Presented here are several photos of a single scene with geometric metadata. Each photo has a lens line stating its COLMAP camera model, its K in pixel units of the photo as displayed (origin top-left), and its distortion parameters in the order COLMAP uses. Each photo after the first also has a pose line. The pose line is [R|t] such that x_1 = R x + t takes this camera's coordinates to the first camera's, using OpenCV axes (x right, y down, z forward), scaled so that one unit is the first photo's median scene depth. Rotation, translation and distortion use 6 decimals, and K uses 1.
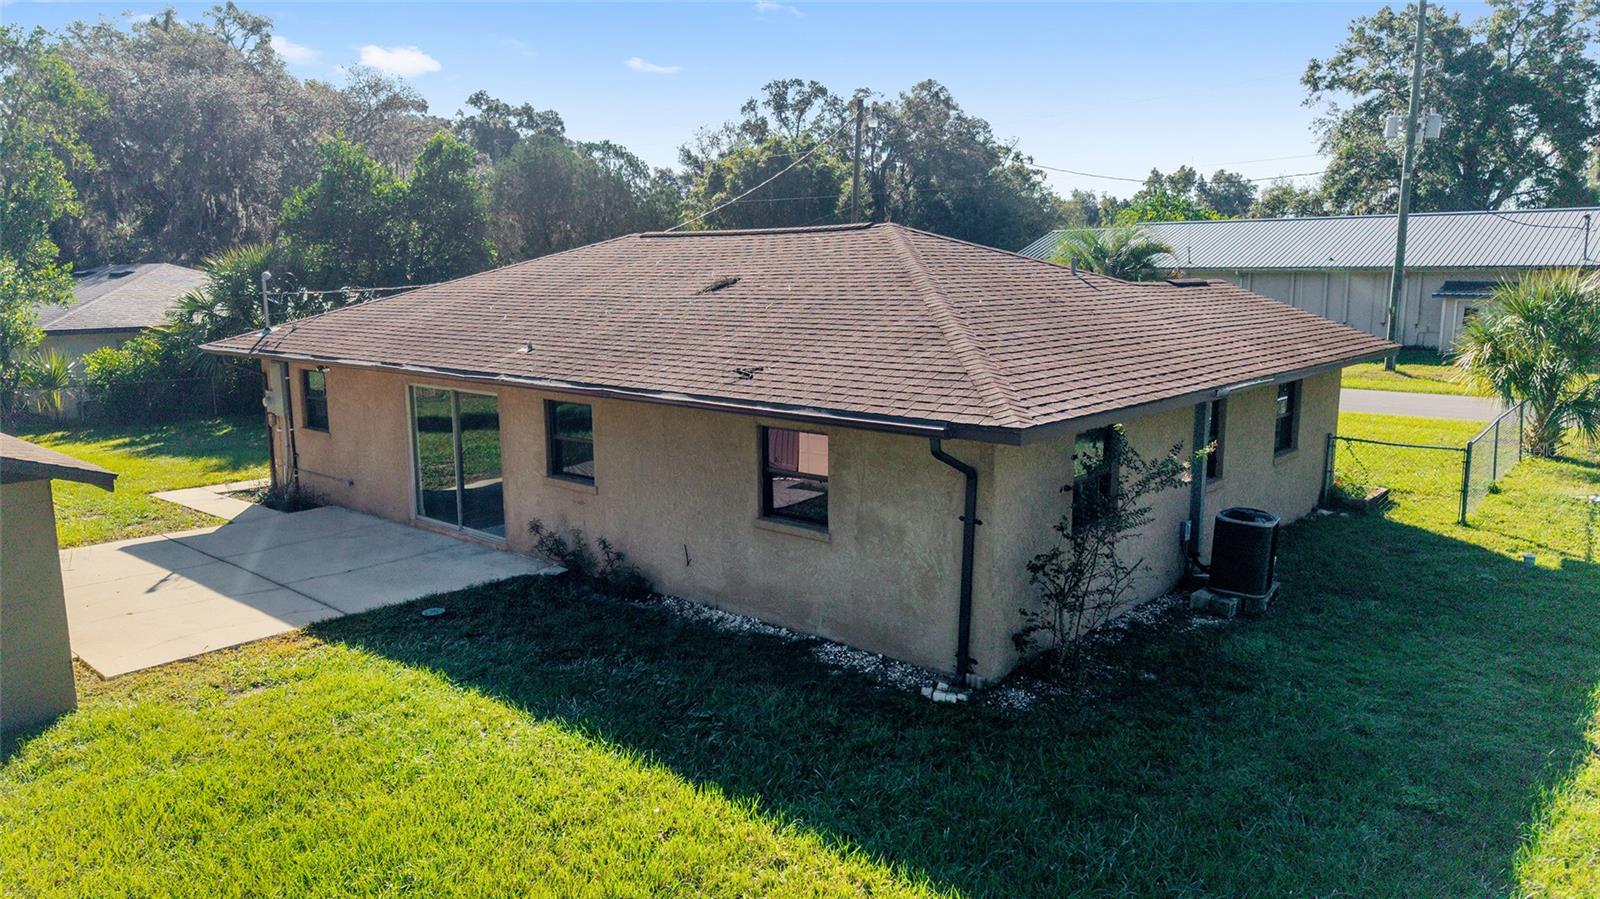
lens RADIAL K [[1073.1, 0, 789.3], [0, 1073.1, 453.4], [0, 0, 1]] dist [0.061885, -0.082993]
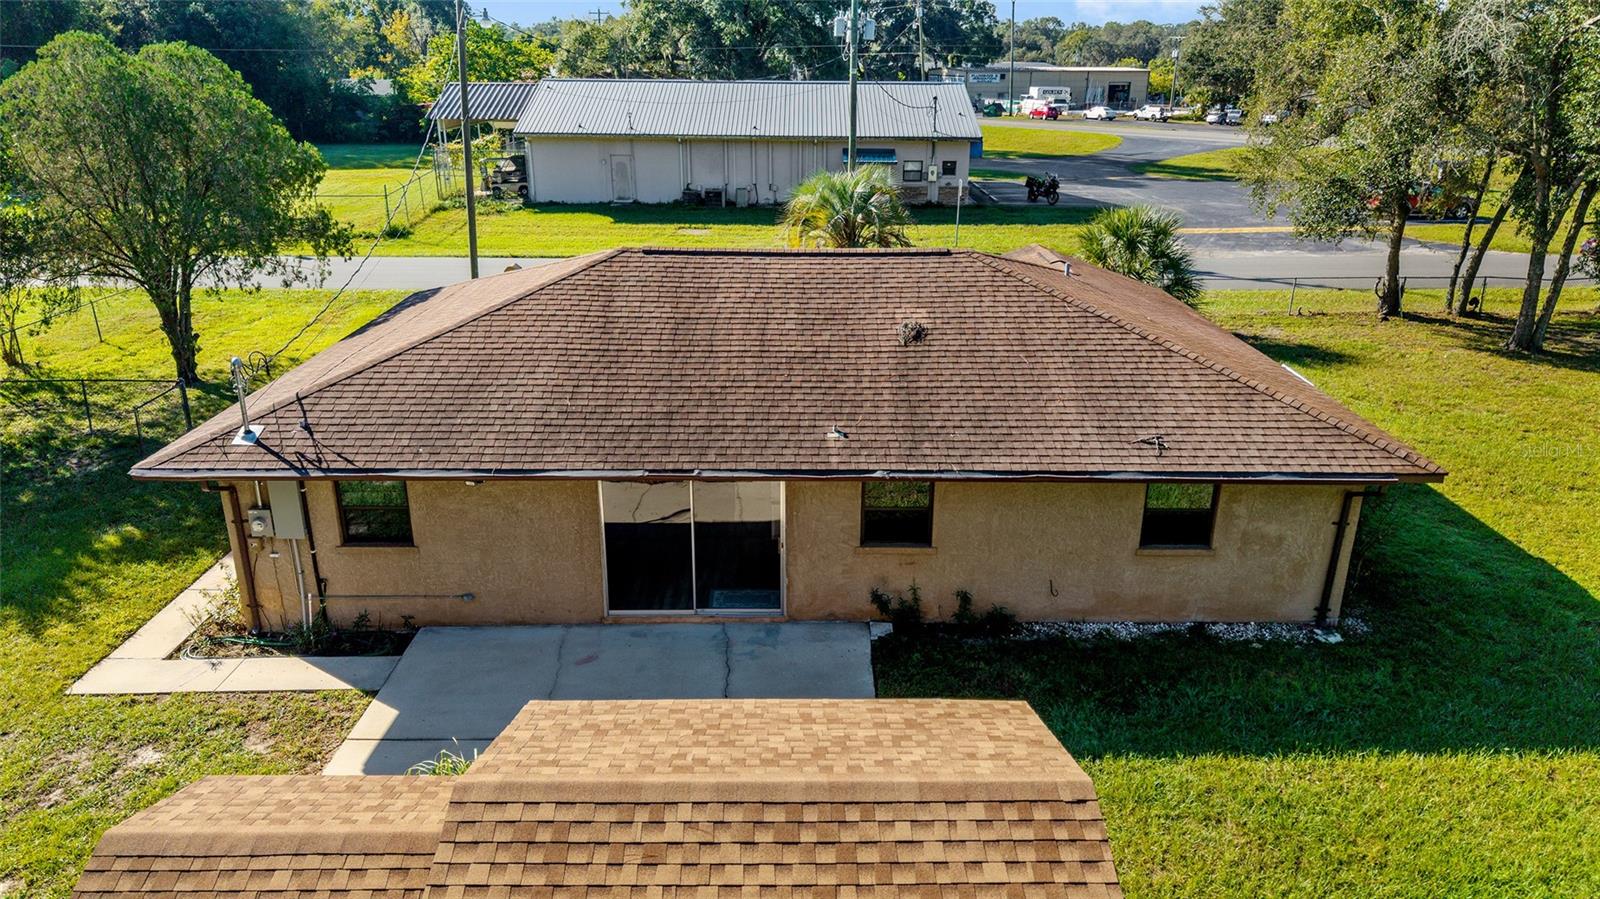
lens RADIAL K [[1098.2, 0, 800.0], [0, 1098.2, 449.5], [0, 0, 1]] dist [0.045405, -0.088716]
pose [[0.736413, -0.215791, 0.641195, -0.683898], [0.098883, 0.971920, 0.213529, -0.223569], [-0.669267, -0.093842, 0.737072, 0.189074]]
